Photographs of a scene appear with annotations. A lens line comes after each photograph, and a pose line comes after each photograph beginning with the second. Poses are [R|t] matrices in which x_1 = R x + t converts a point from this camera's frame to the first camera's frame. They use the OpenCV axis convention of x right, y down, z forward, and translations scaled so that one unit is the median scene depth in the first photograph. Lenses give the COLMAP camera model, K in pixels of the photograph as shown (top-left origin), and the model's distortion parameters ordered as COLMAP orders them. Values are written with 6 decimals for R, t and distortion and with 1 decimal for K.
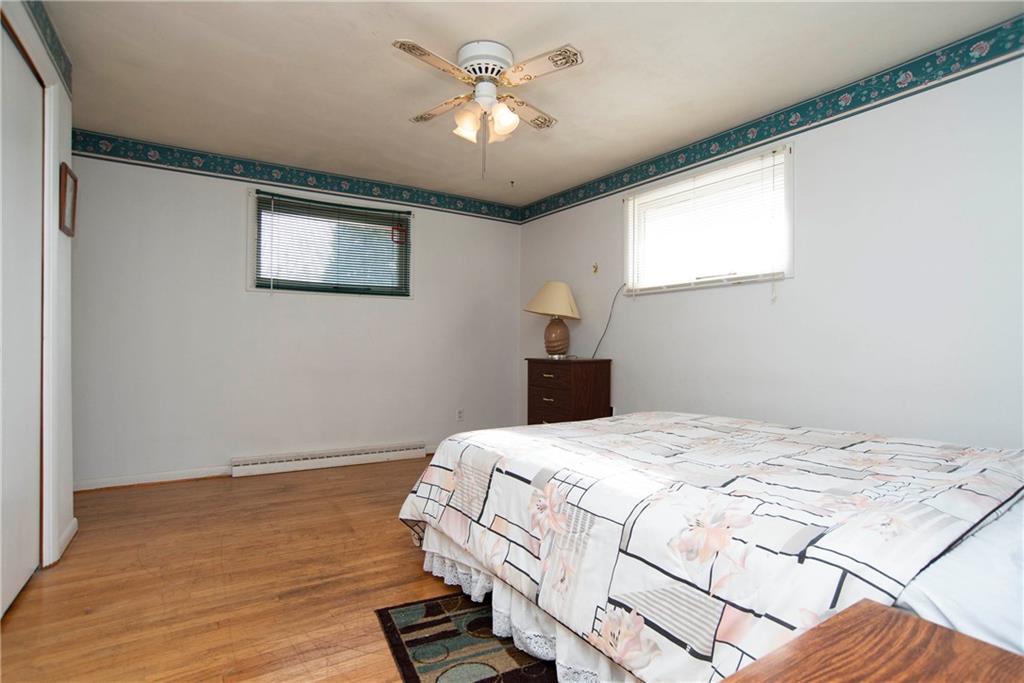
lens RADIAL K [[529.1, 0, 512.0], [0, 529.1, 341.5], [0, 0, 1]] dist [-0.089091, 0.078018]
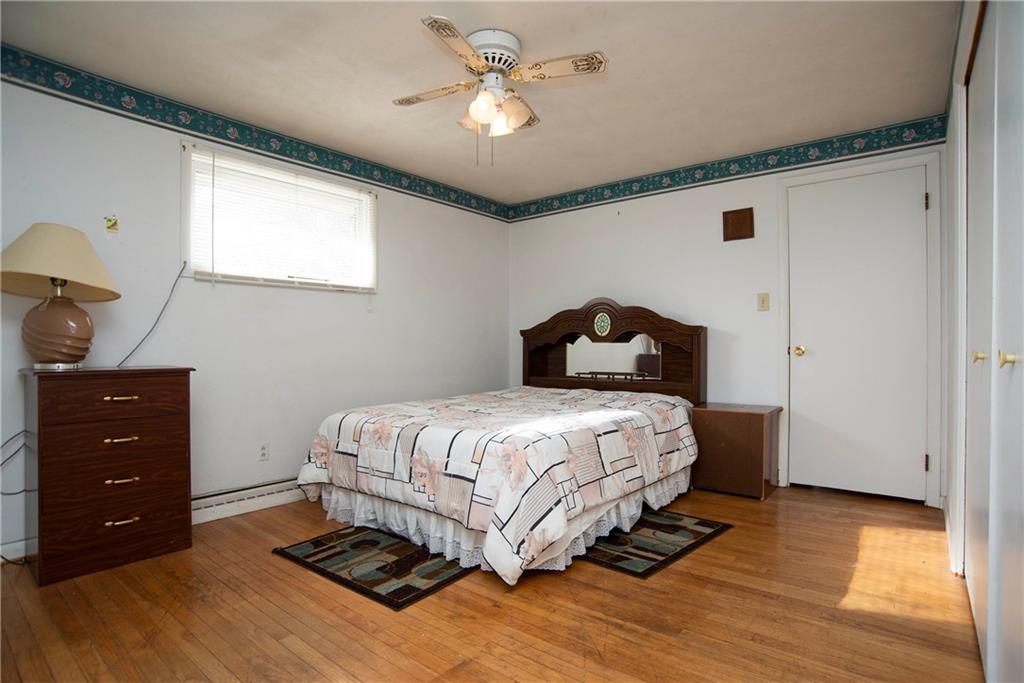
lens RADIAL K [[518.9, 0, 515.9], [0, 518.9, 350.8], [0, 0, 1]] dist [-0.089853, 0.047272]
pose [[-0.305285, -0.012787, 0.952175, -0.866912], [-0.006037, 0.999916, 0.011492, 0.005507], [-0.952242, -0.002240, -0.305337, 1.126898]]
